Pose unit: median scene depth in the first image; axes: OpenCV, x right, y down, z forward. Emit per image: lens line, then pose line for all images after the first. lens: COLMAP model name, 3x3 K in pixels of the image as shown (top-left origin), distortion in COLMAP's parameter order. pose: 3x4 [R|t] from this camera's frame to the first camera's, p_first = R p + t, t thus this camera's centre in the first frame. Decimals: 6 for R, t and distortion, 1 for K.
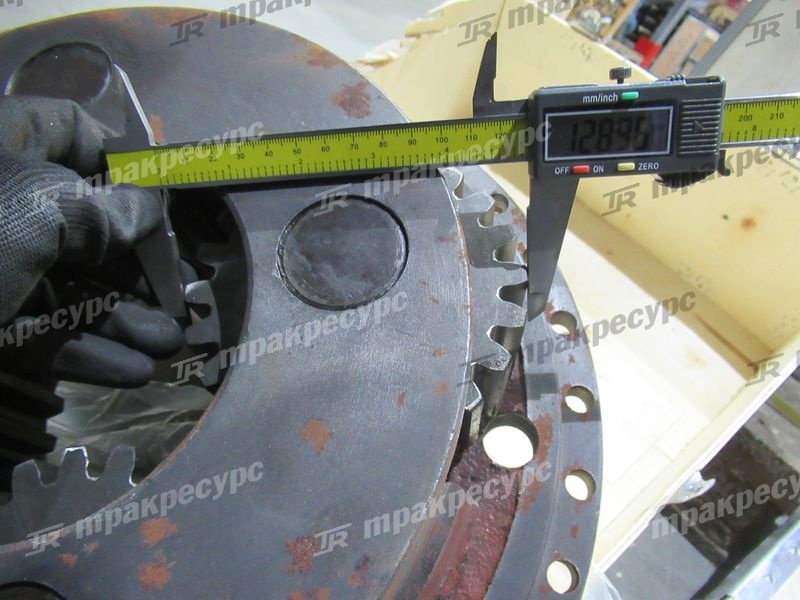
lens RADIAL K [[592.1, 0, 383.4], [0, 592.1, 288.1], [0, 0, 1]] dist [0.011983, -0.033748]
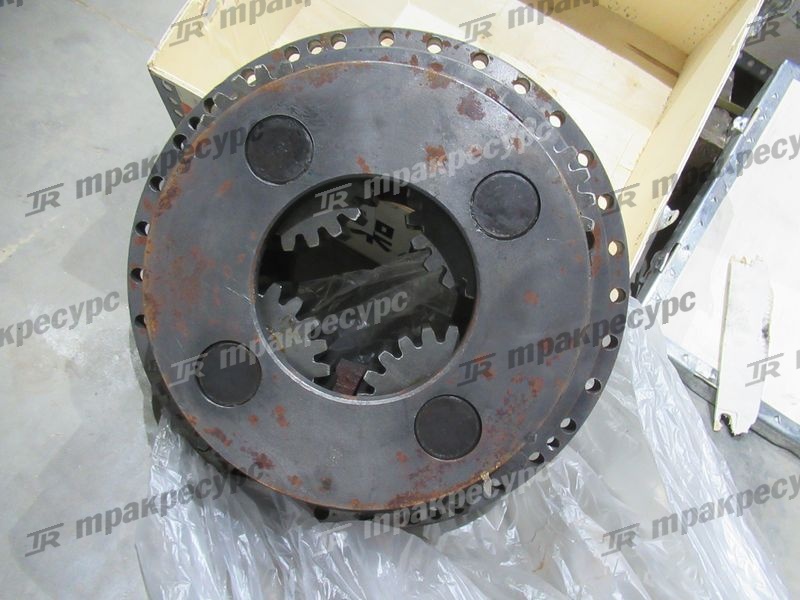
lens RADIAL K [[592.1, 0, 396.7], [0, 592.1, 299.1], [0, 0, 1]] dist [0.011983, -0.033748]
pose [[0.927808, -0.369913, 0.048342, -0.591164], [0.302972, 0.822757, 0.480915, -0.829368], [-0.217671, -0.431551, 0.875433, -0.700228]]
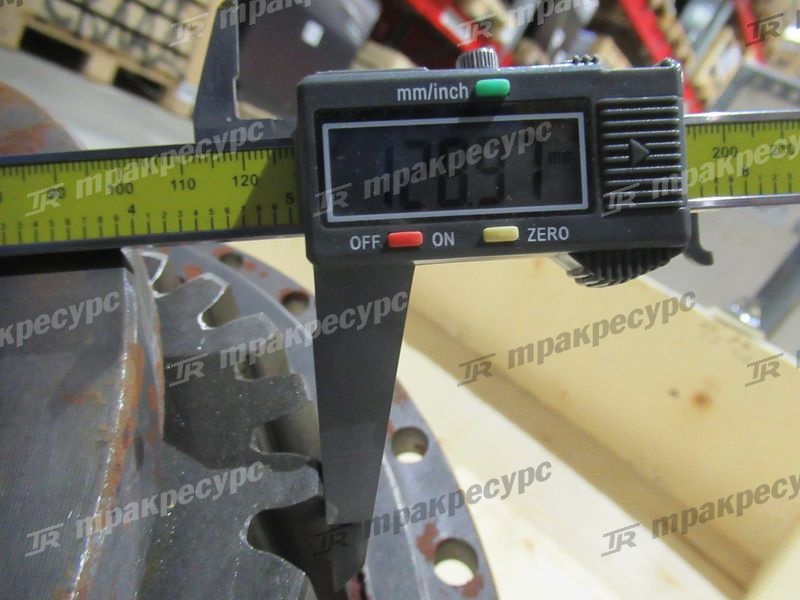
lens RADIAL K [[592.1, 0, 391.7], [0, 592.1, 300.9], [0, 0, 1]] dist [0.011983, -0.033748]
pose [[0.995253, 0.004750, 0.097202, 0.277794], [0.024043, 0.955846, -0.292884, -0.022500], [-0.094301, 0.293830, 0.951194, 0.580216]]
